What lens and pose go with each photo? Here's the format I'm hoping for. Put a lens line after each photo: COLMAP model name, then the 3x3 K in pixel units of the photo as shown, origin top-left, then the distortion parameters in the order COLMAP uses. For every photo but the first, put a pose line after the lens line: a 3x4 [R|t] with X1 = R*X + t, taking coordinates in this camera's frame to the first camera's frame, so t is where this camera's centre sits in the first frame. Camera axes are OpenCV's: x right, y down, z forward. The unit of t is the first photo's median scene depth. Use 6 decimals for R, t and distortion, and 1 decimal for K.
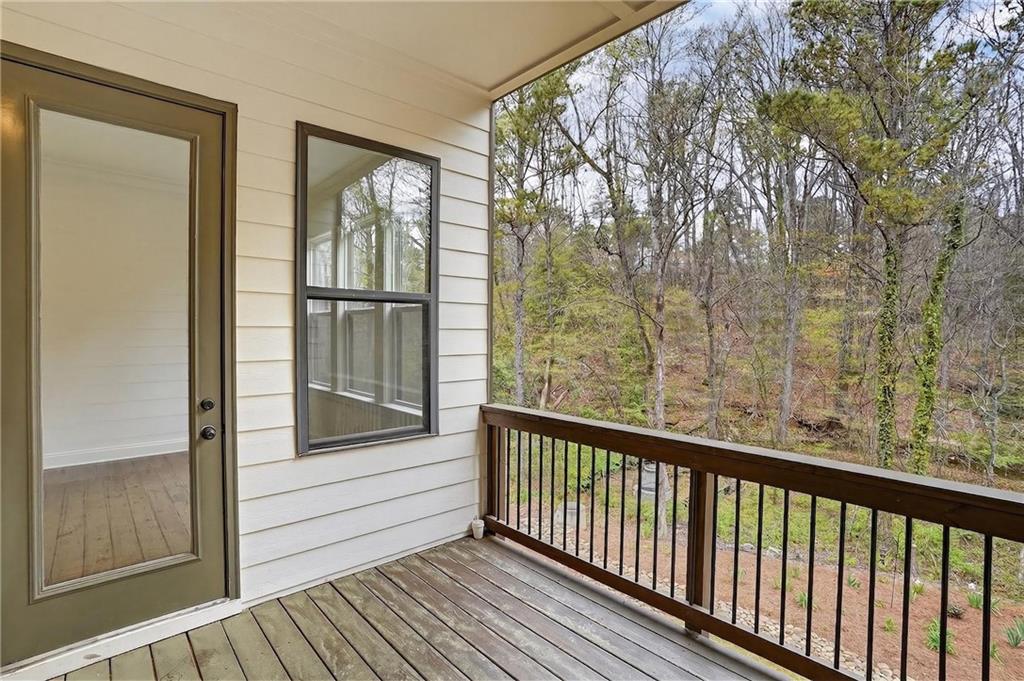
lens RADIAL K [[488.5, 0, 506.5], [0, 488.5, 339.0], [0, 0, 1]] dist [-0.025517, 0.000652]
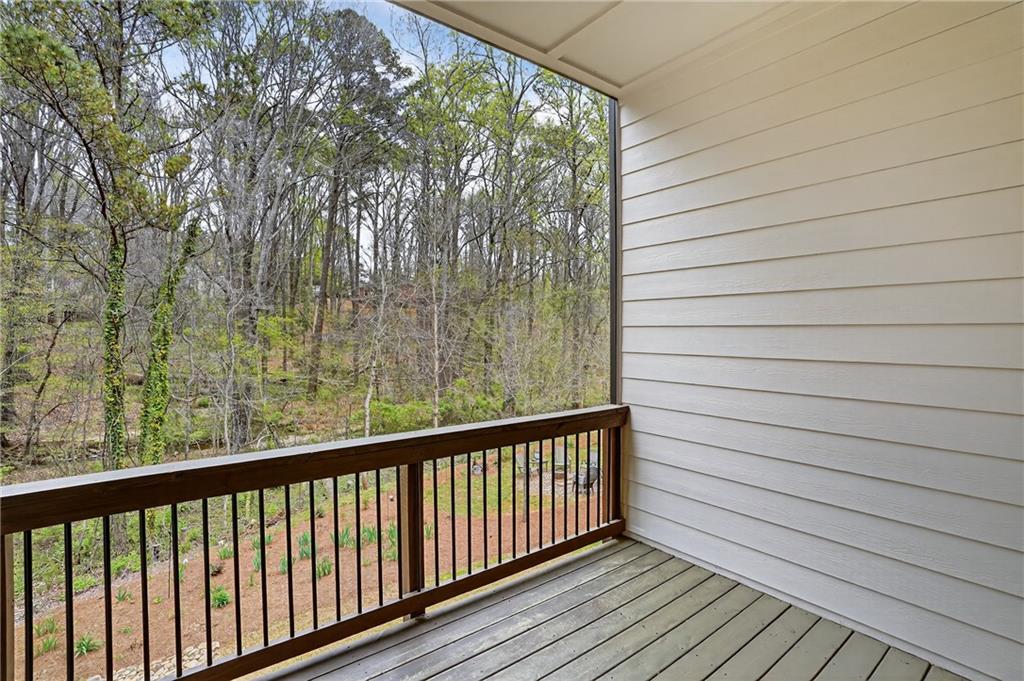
lens RADIAL K [[488.5, 0, 506.5], [0, 488.5, 339.0], [0, 0, 1]] dist [-0.025517, 0.000652]
pose [[0.071685, -0.024783, 0.997119, -0.345867], [0.019263, 0.999539, 0.023458, -0.010899], [-0.997241, 0.017526, 0.072130, 0.389905]]
